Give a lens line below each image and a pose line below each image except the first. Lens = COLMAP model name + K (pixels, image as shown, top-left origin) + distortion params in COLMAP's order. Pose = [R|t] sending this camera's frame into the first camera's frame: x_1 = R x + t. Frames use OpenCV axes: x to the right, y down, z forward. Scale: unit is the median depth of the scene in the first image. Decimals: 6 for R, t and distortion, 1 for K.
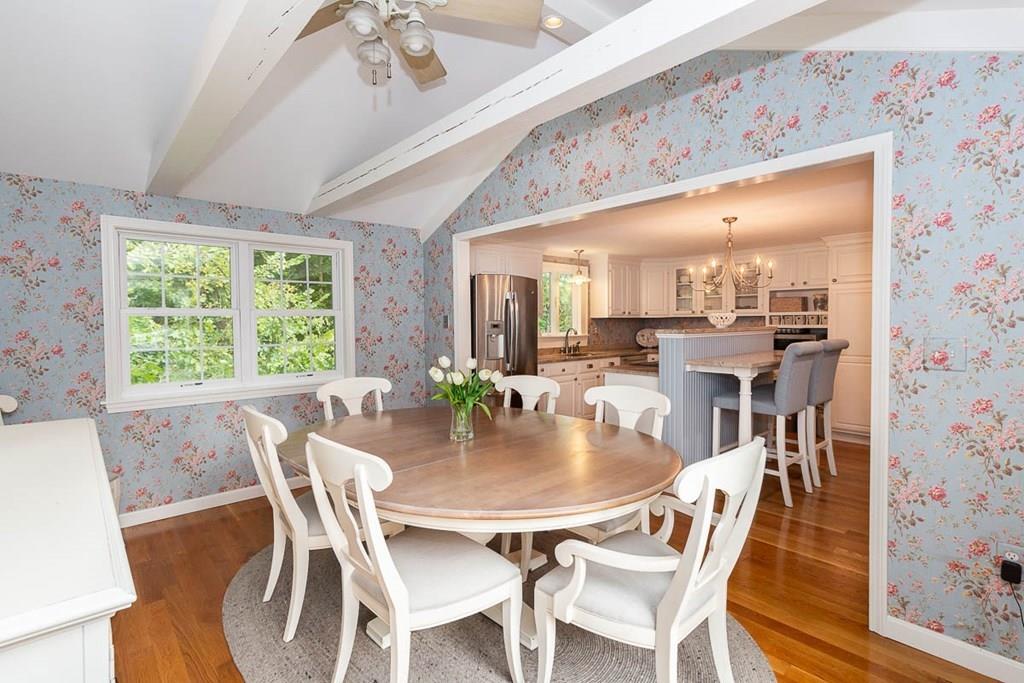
lens RADIAL K [[478.4, 0, 512.7], [0, 478.4, 337.1], [0, 0, 1]] dist [0.002066, 0.000964]
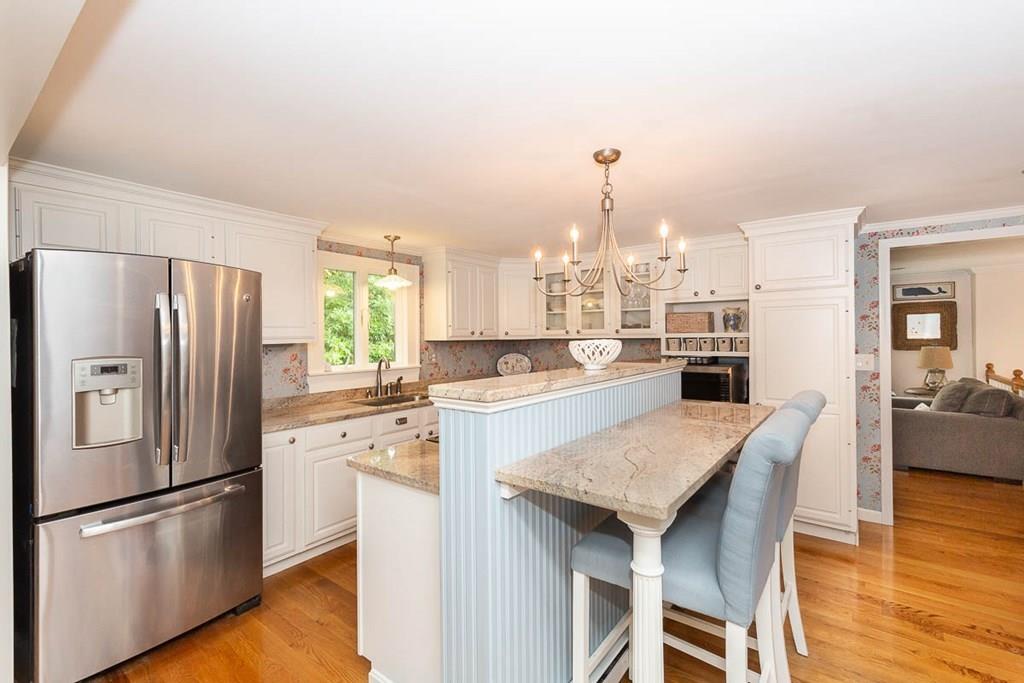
lens RADIAL K [[454.3, 0, 510.1], [0, 454.3, 337.5], [0, 0, 1]] dist [0.002477, -0.001437]
pose [[0.981395, -0.001339, 0.191997, 0.172787], [0.007057, 0.999552, -0.029103, -0.026515], [-0.191872, 0.029916, 0.980964, 0.368032]]
